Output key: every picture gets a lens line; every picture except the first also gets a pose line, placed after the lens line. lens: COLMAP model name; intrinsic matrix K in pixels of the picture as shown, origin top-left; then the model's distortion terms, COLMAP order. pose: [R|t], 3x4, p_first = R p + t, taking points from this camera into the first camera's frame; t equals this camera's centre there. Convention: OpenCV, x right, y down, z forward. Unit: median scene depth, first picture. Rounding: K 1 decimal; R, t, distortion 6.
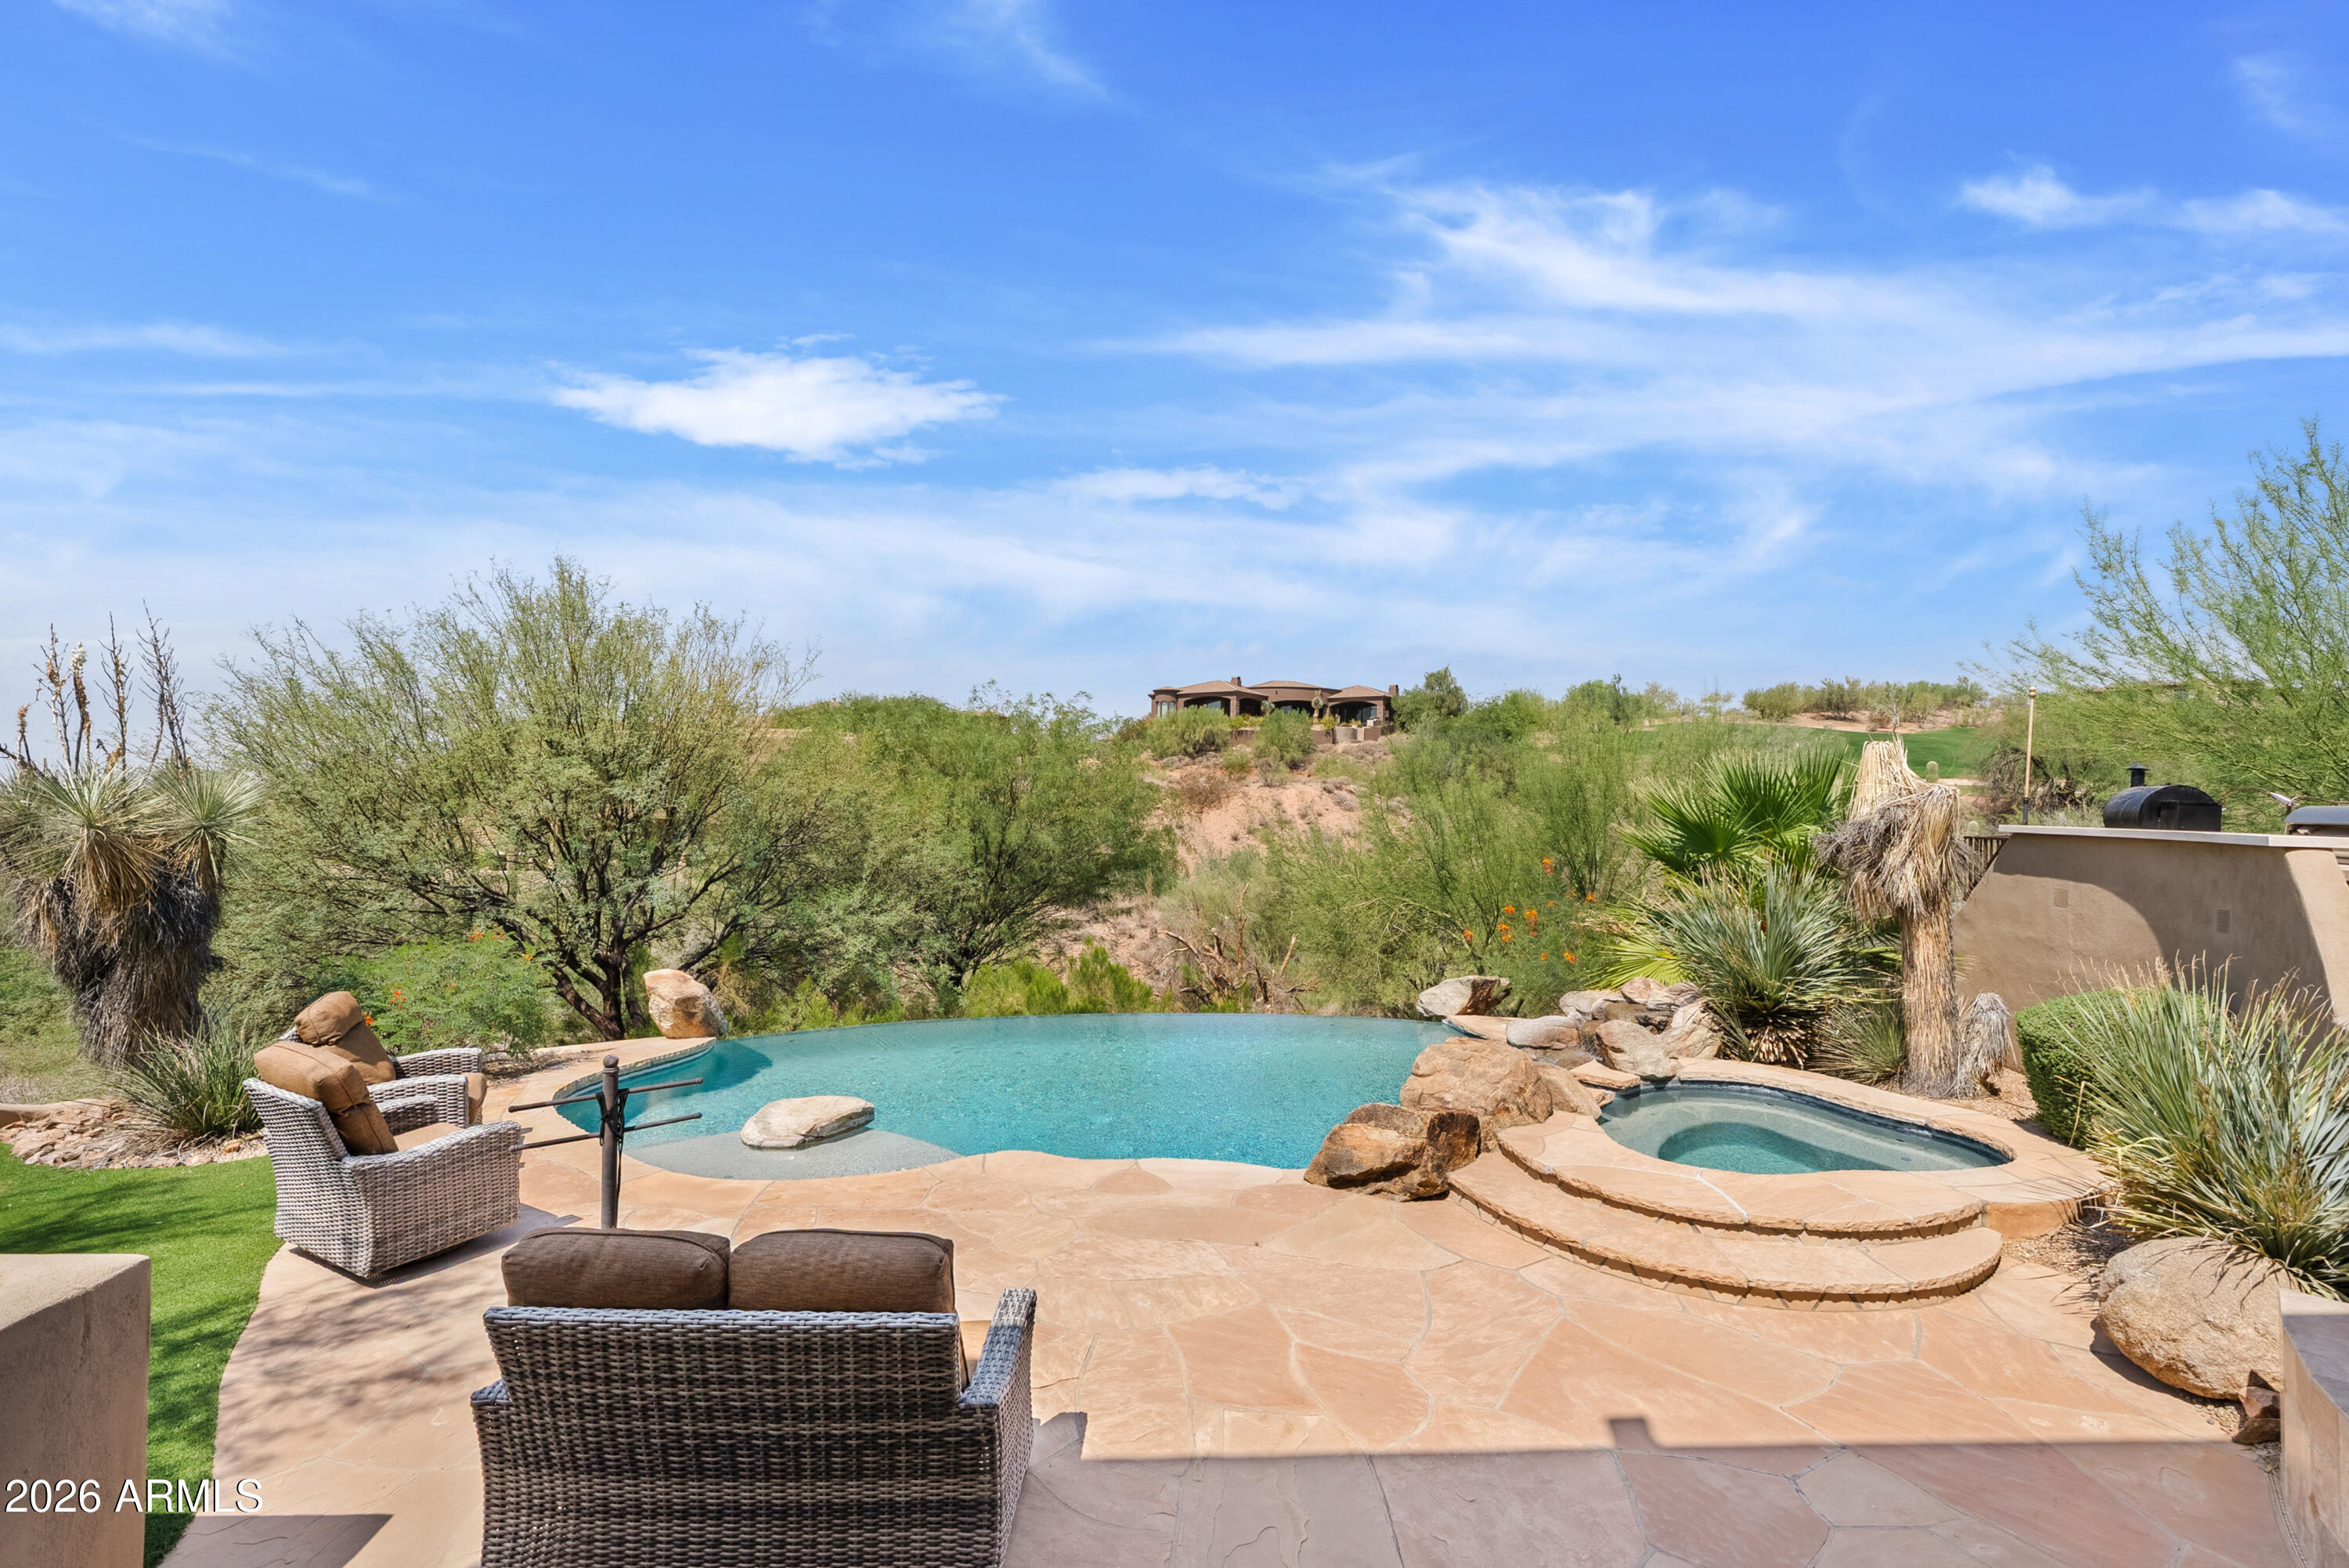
lens RADIAL K [[1061.3, 0, 1174.5], [0, 1061.3, 784.0], [0, 0, 1]] dist [-0.006818, 0.002646]
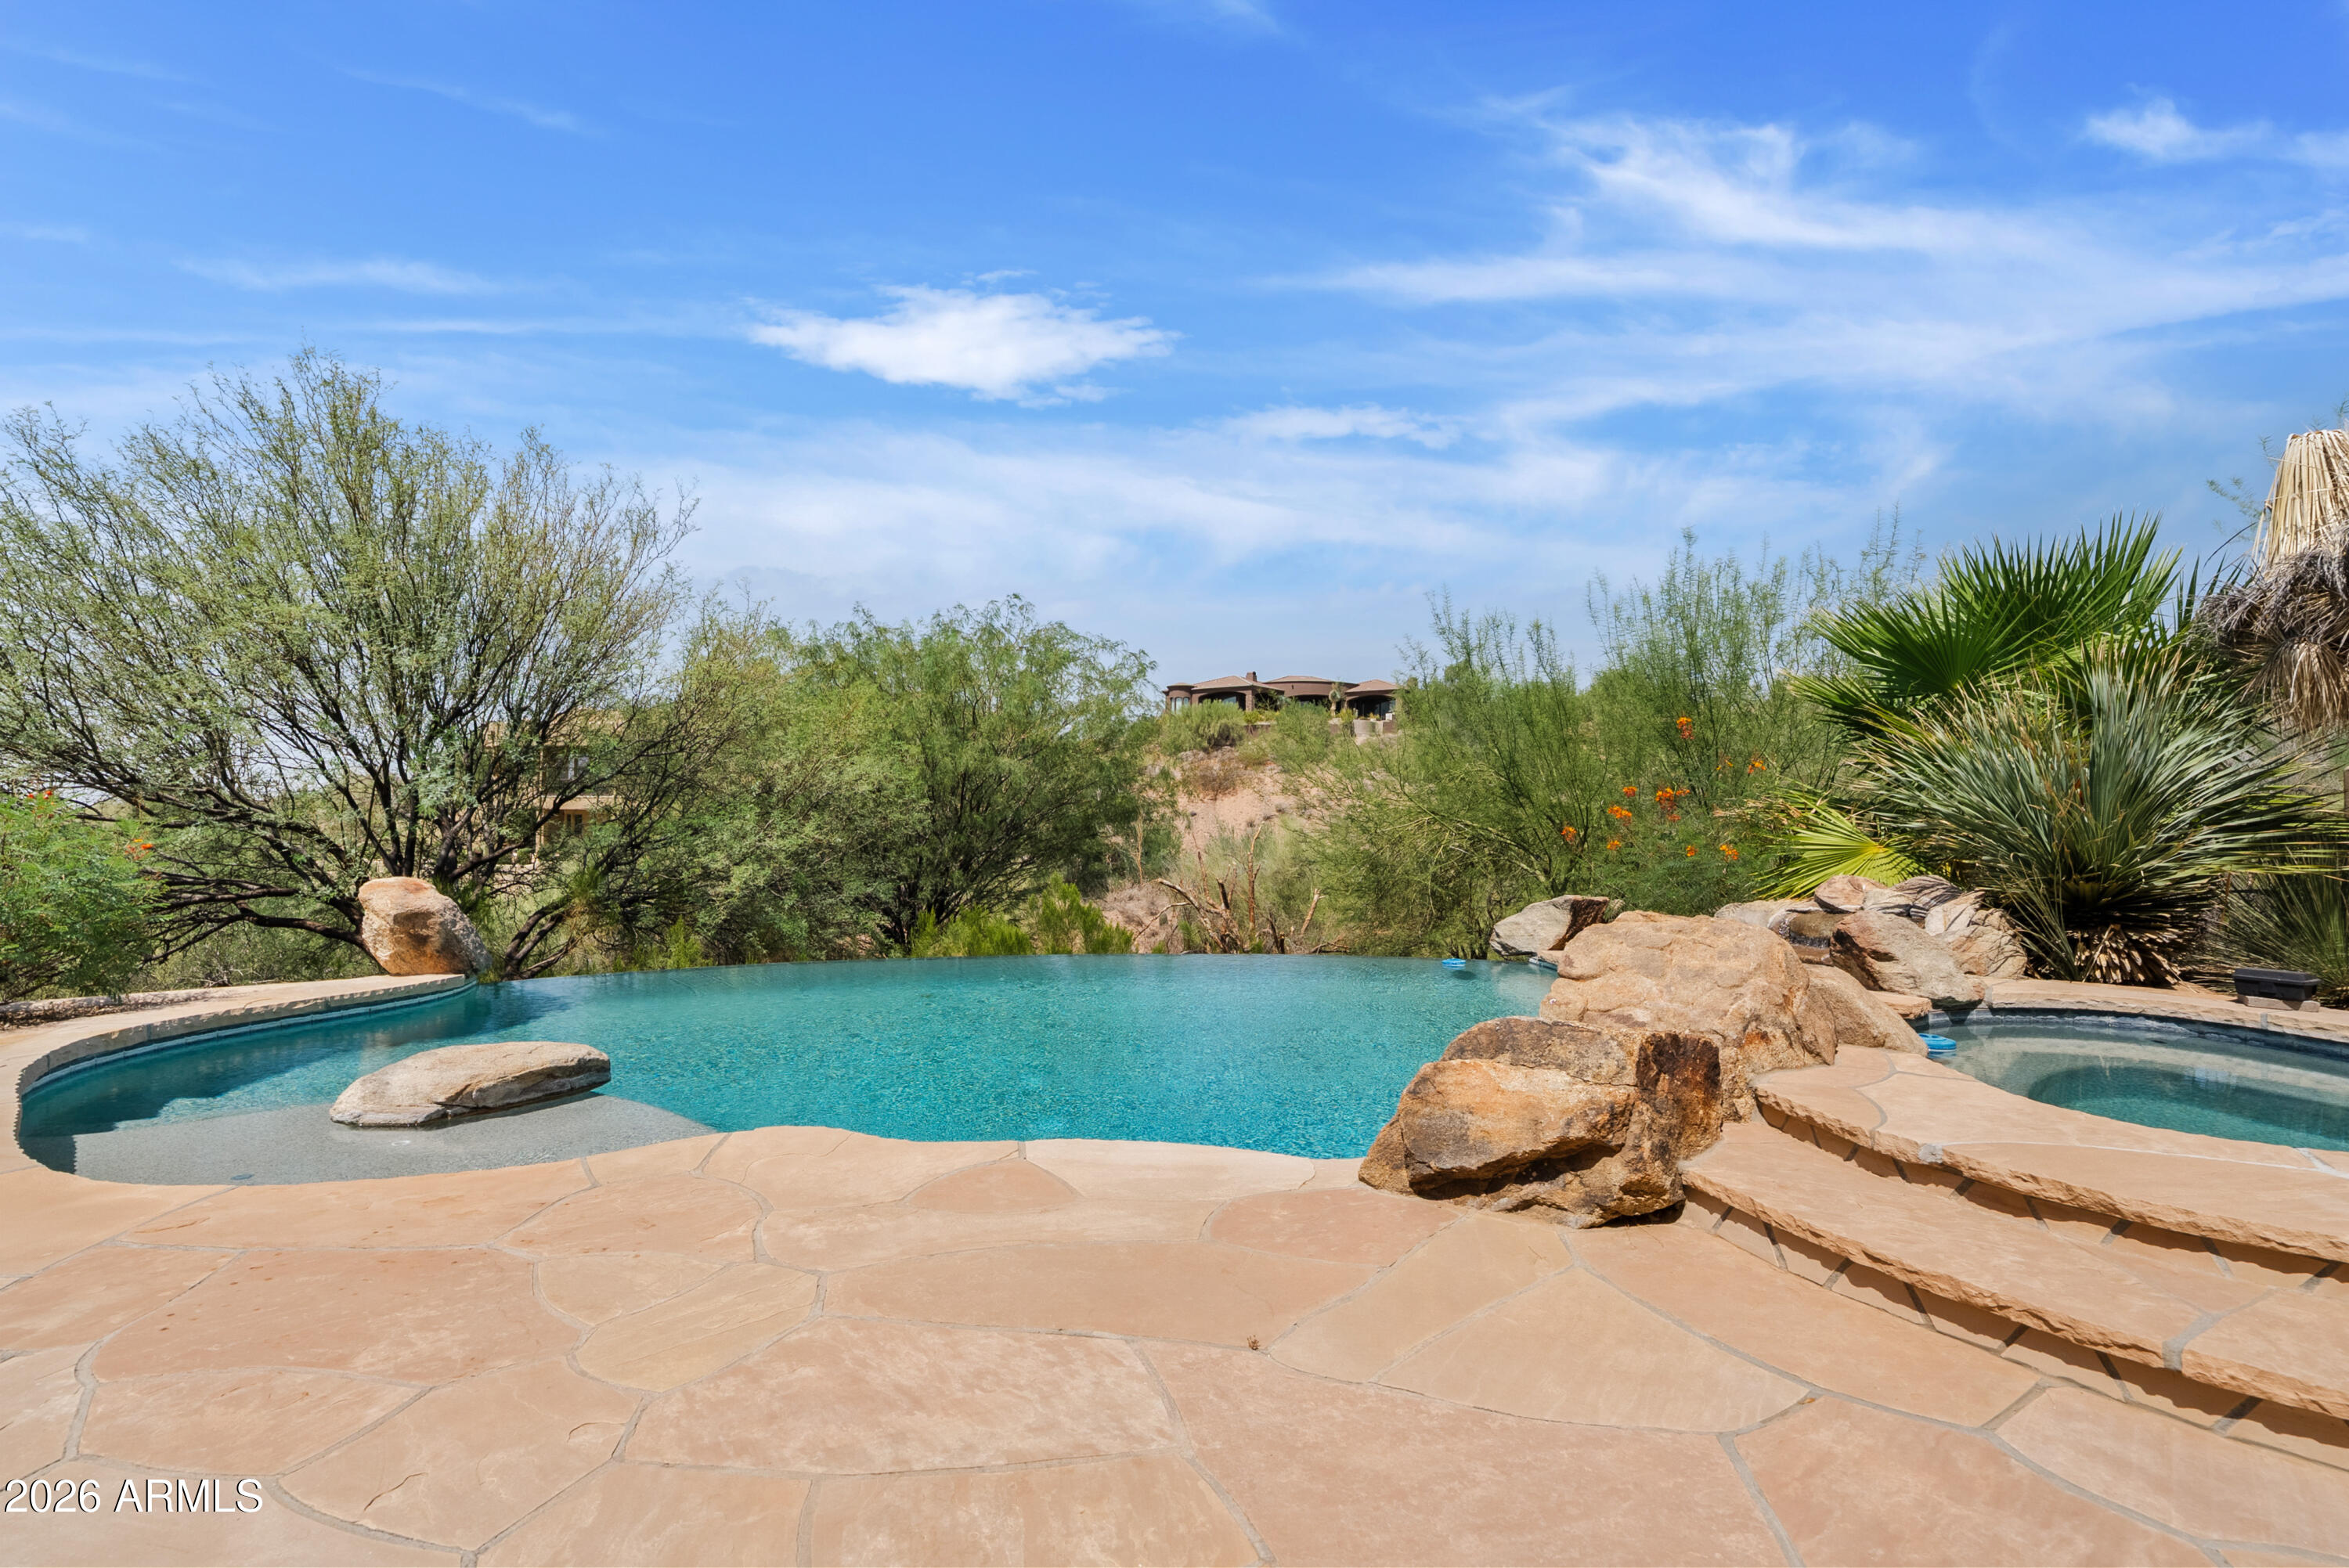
lens RADIAL K [[1054.9, 0, 1174.5], [0, 1054.9, 784.0], [0, 0, 1]] dist [-0.008537, 0.003454]
pose [[0.999802, -0.010614, -0.016837, 0.038544], [0.010496, 0.999920, -0.007055, 0.155800], [0.016910, 0.006877, 0.999833, 0.412831]]
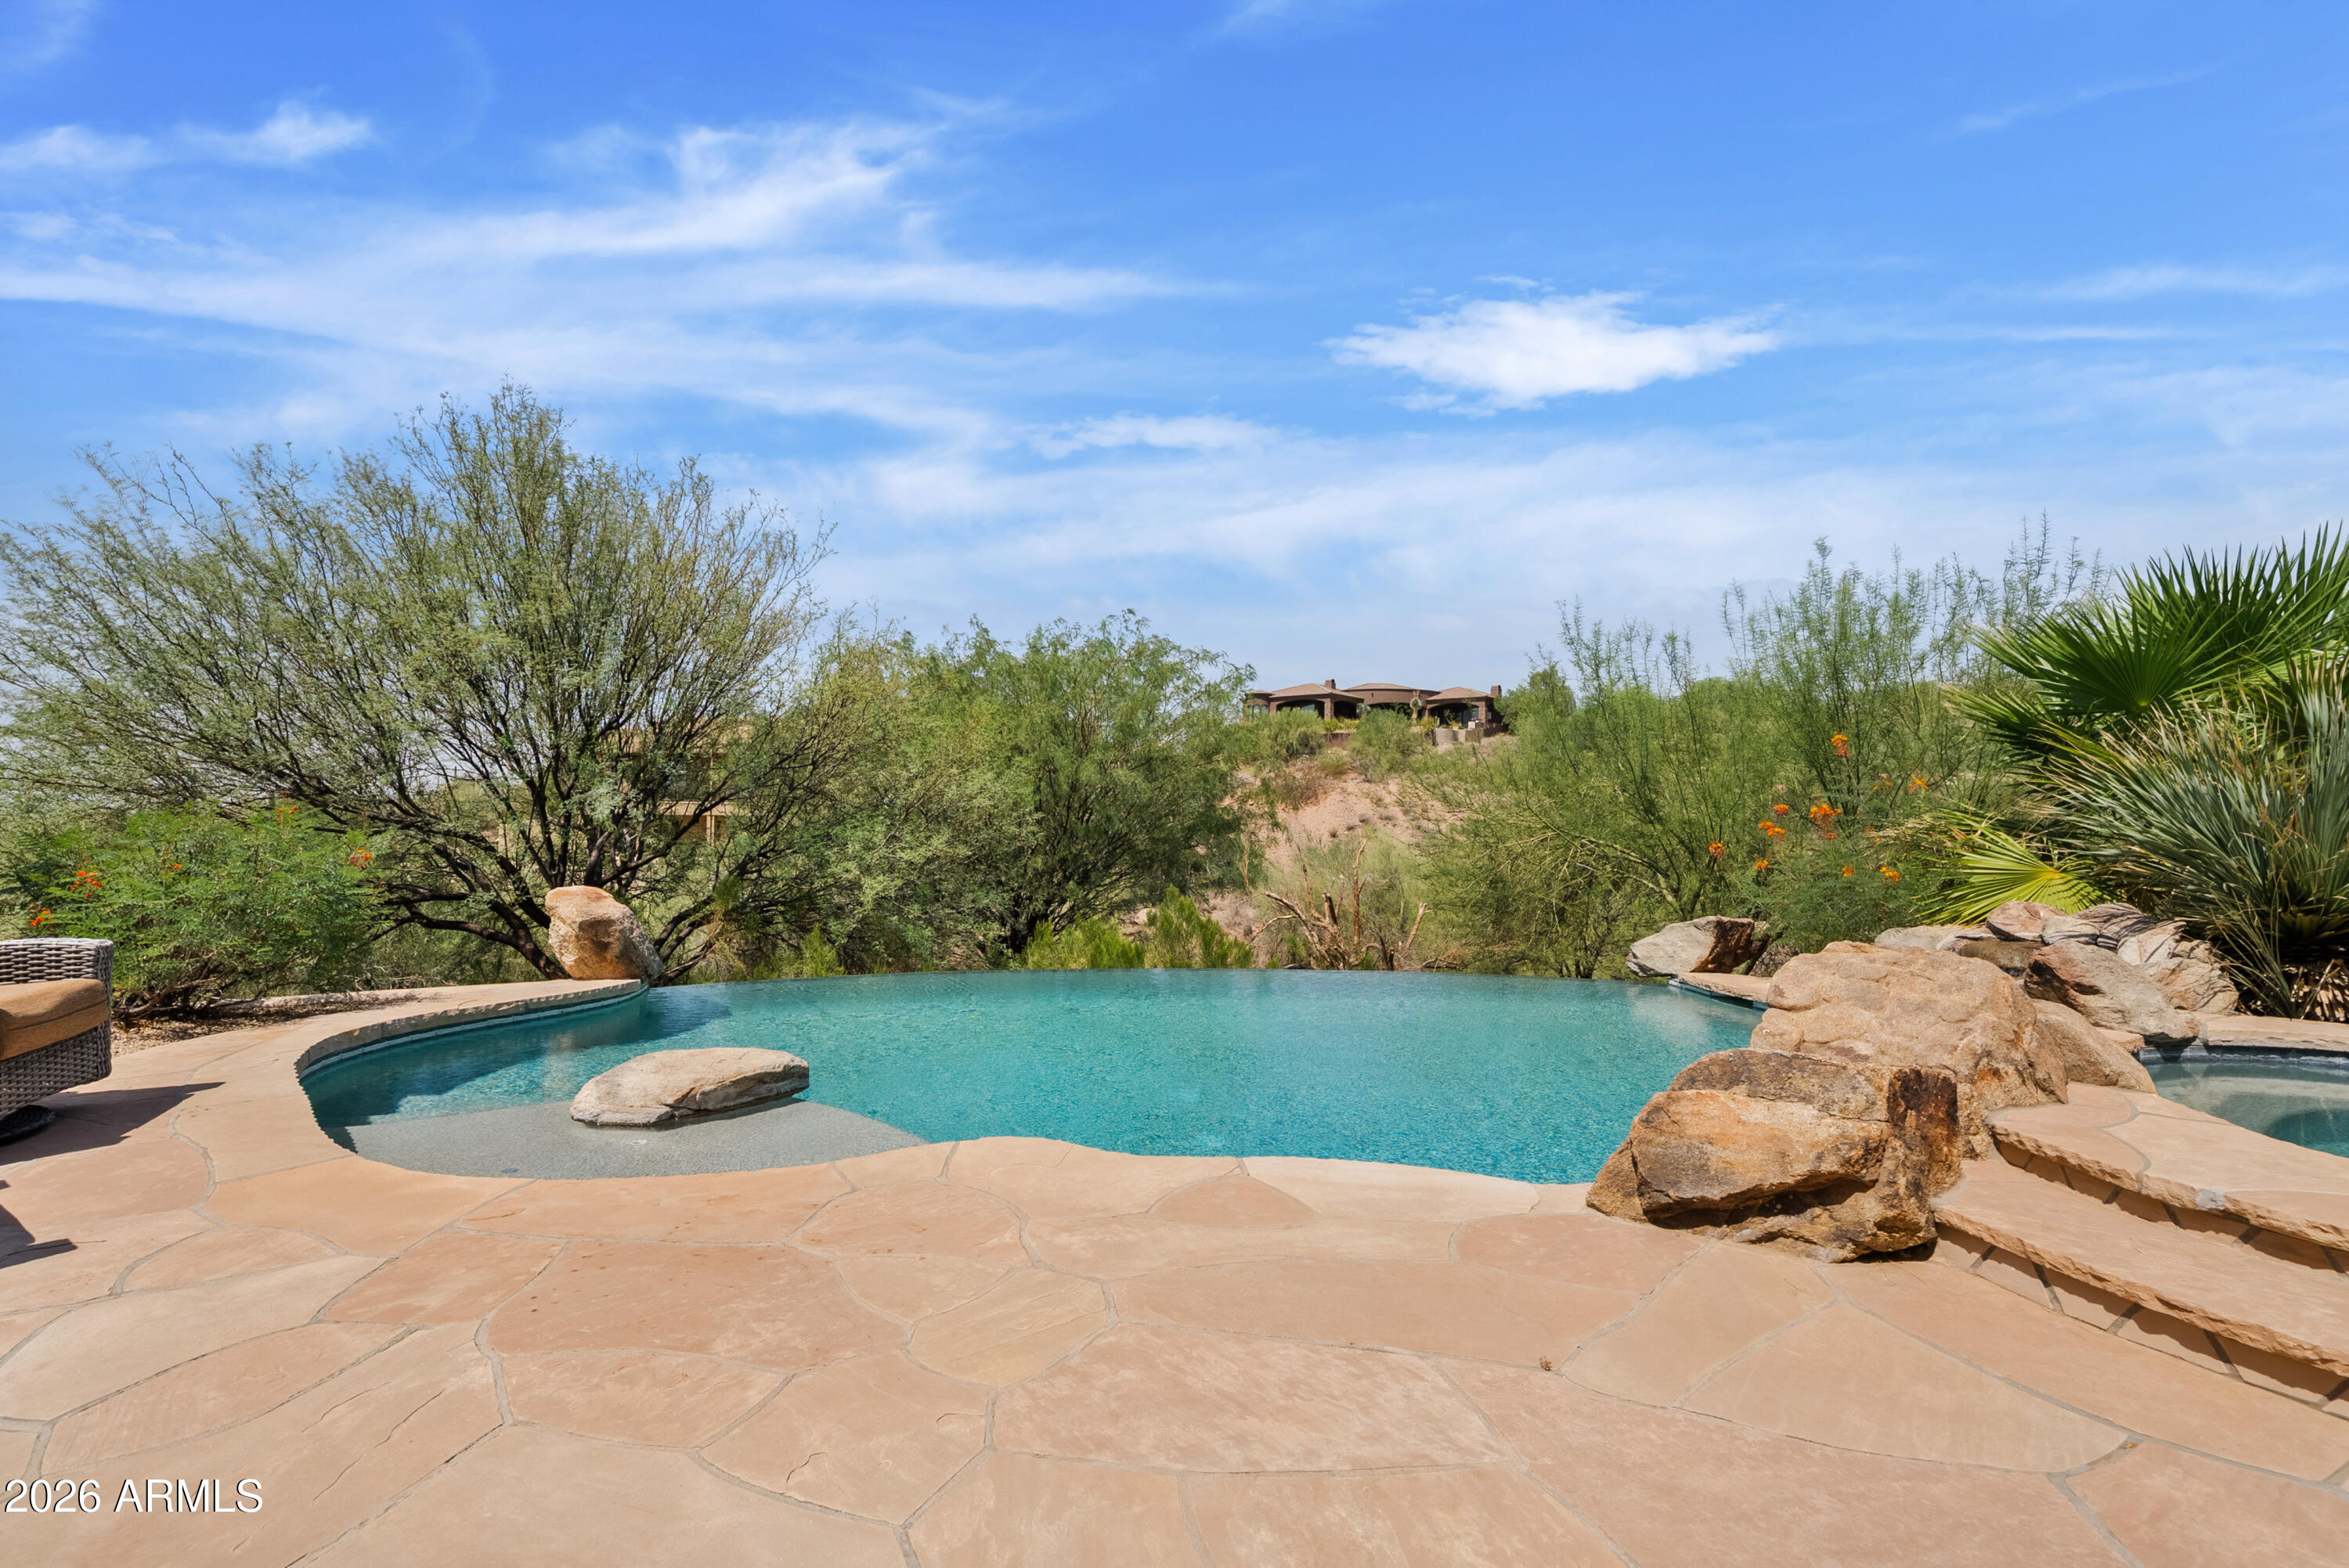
lens RADIAL K [[1061.3, 0, 1174.5], [0, 1061.3, 784.0], [0, 0, 1]] dist [-0.006818, 0.002646]
pose [[0.996302, -0.005905, -0.085722, -0.018337], [0.004637, 0.999877, -0.014989, 0.147390], [0.085800, 0.014536, 0.996206, 0.393767]]
